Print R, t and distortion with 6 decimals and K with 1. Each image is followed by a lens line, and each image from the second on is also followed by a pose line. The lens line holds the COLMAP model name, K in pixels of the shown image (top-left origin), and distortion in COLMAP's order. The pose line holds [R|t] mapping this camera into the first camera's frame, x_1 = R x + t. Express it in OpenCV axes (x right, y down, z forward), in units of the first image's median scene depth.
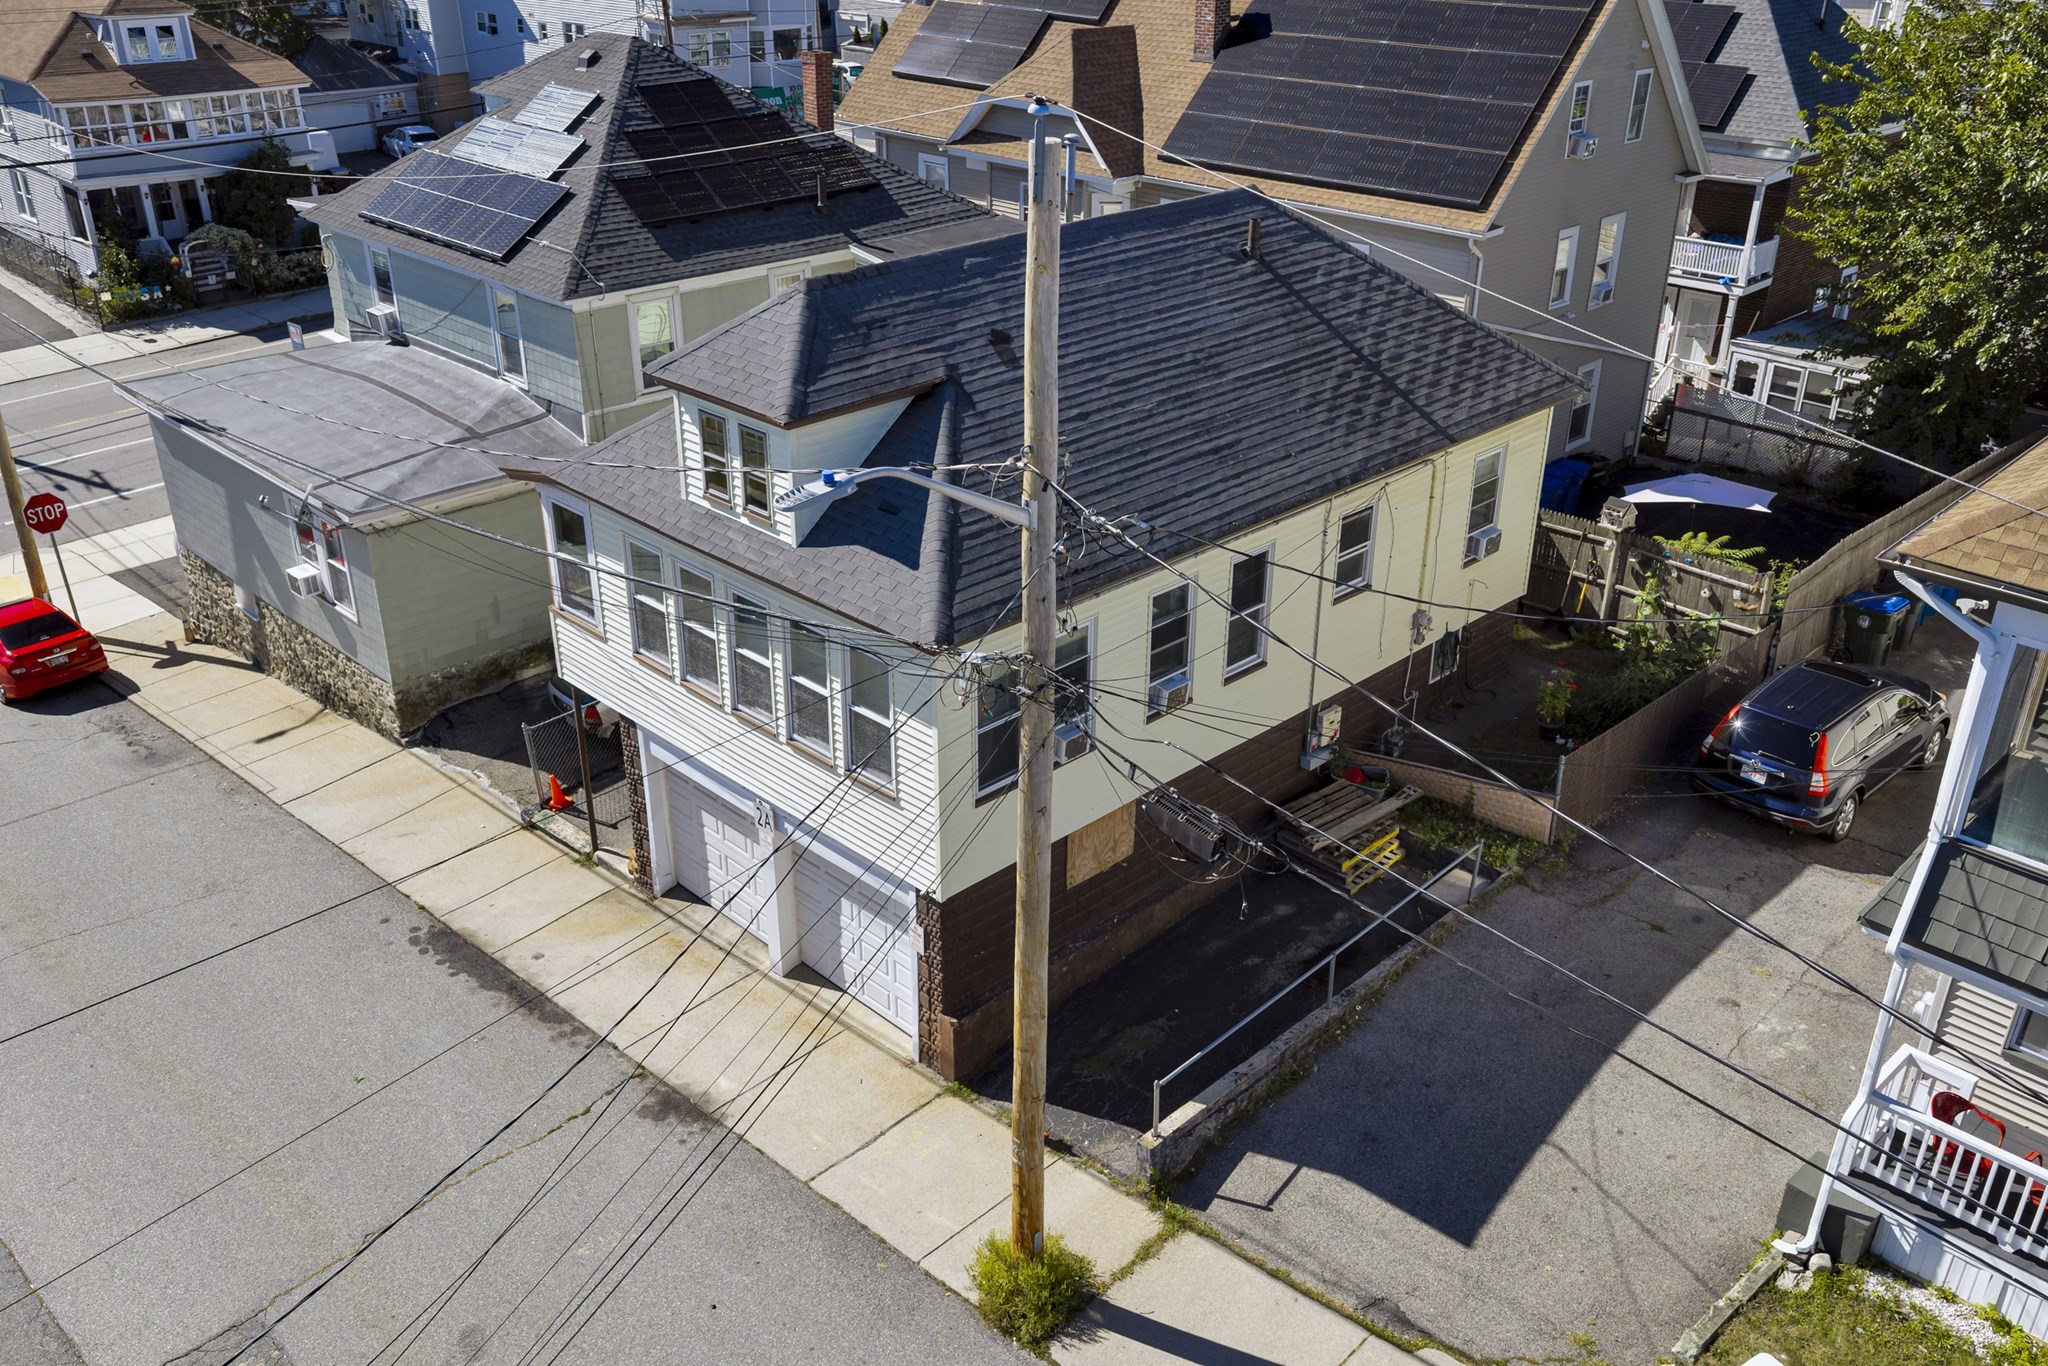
lens RADIAL K [[1703.3, 0, 1024.0], [0, 1703.3, 683.0], [0, 0, 1]] dist [0.002536, 0.001452]
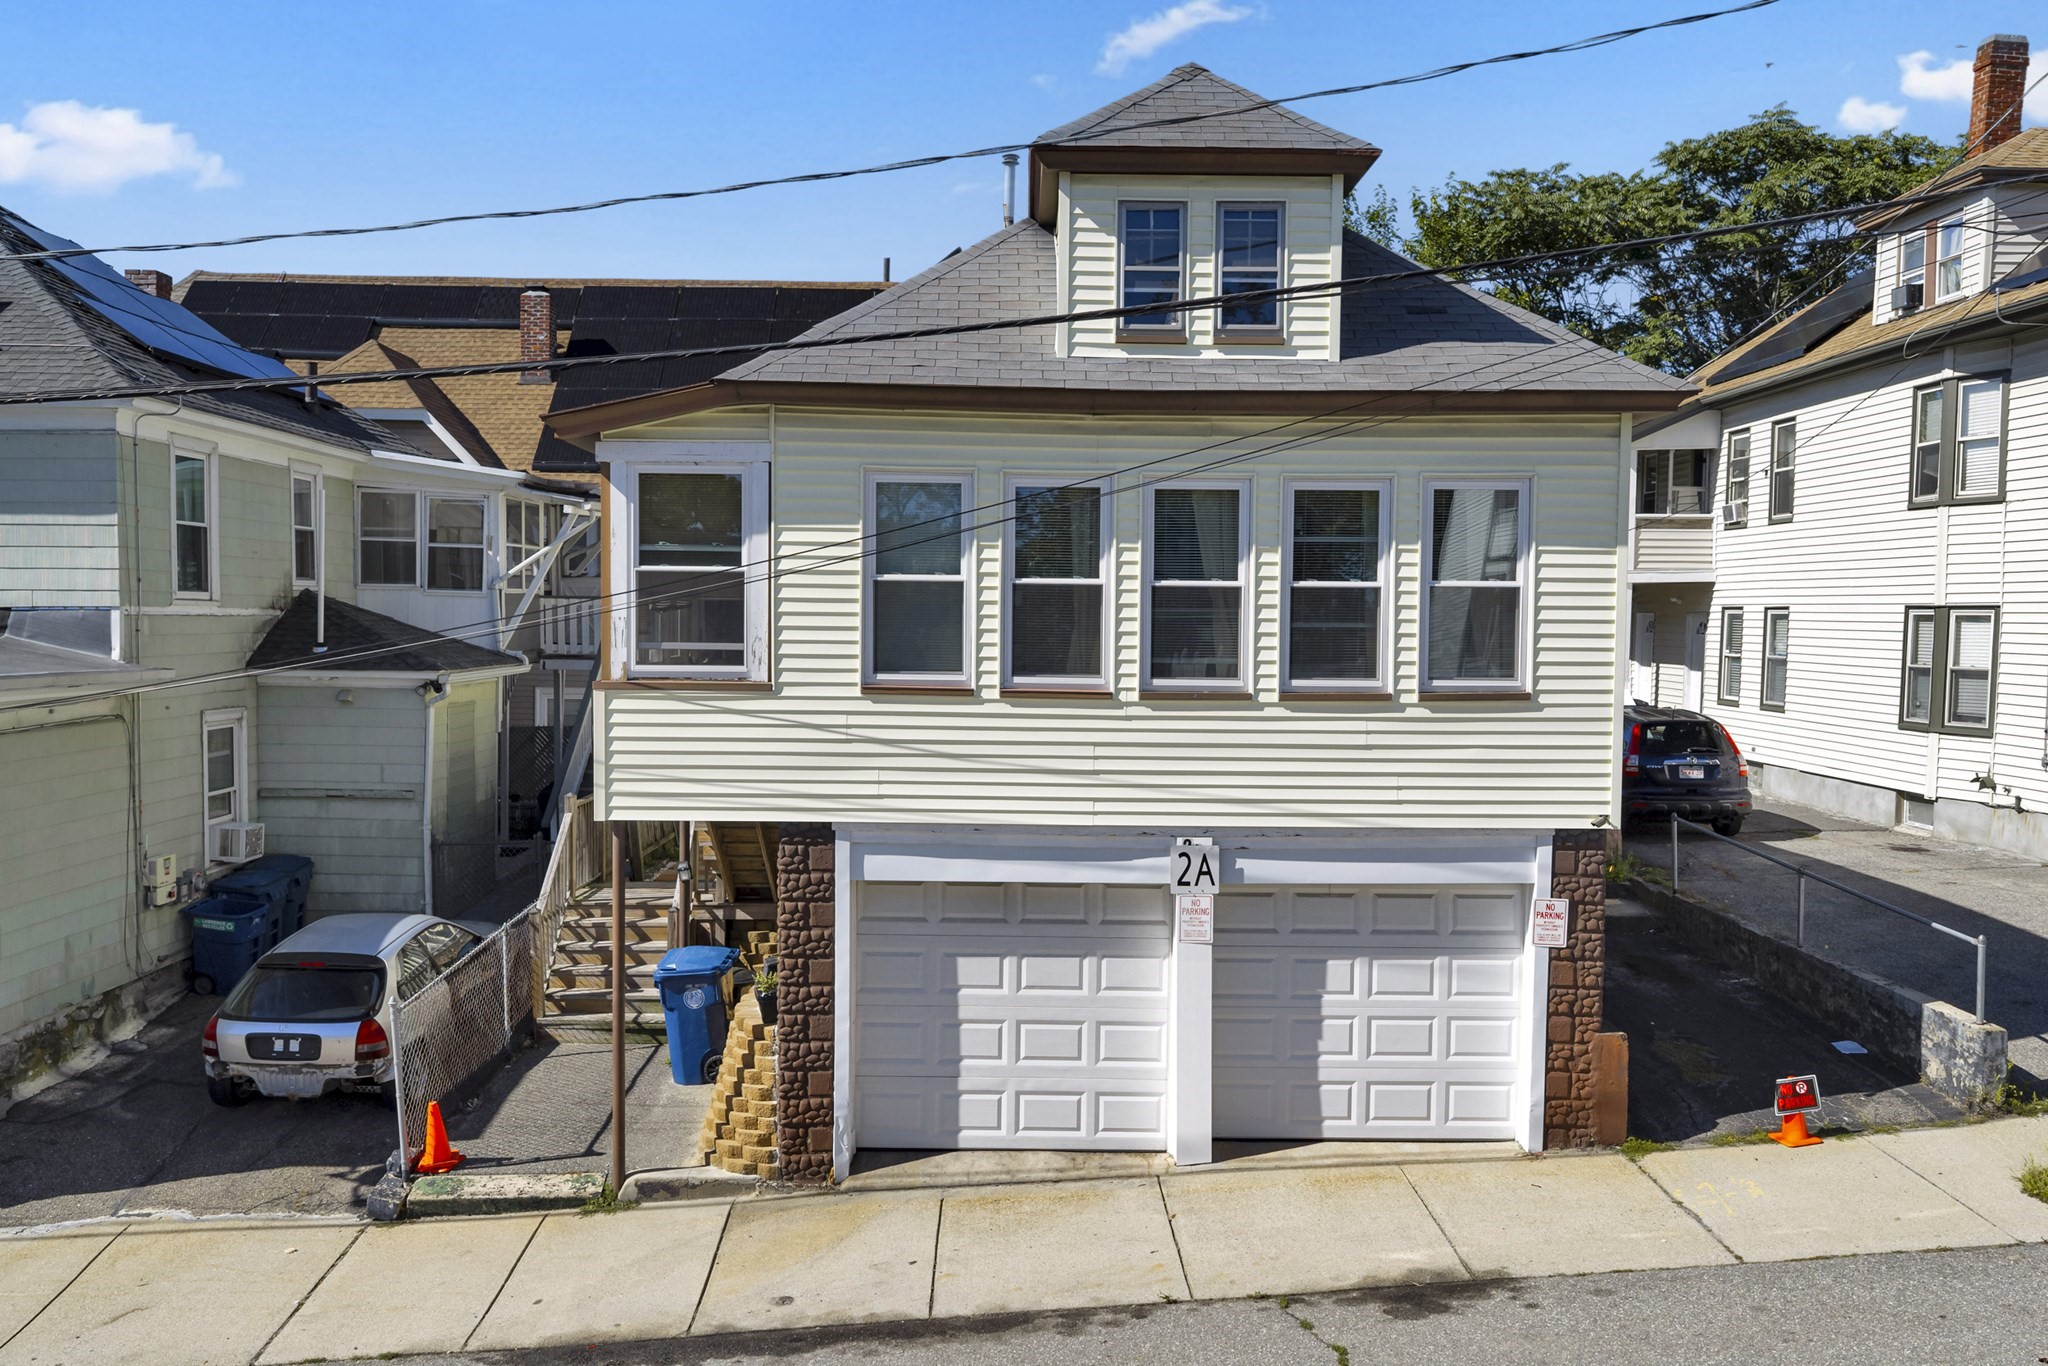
lens RADIAL K [[1703.3, 0, 1024.0], [0, 1703.3, 683.0], [0, 0, 1]] dist [0.002536, 0.001452]
pose [[0.700230, -0.032834, 0.713162, -0.614334], [0.312470, 0.912273, -0.264803, 0.156542], [-0.641904, 0.408265, 0.649060, 0.579972]]
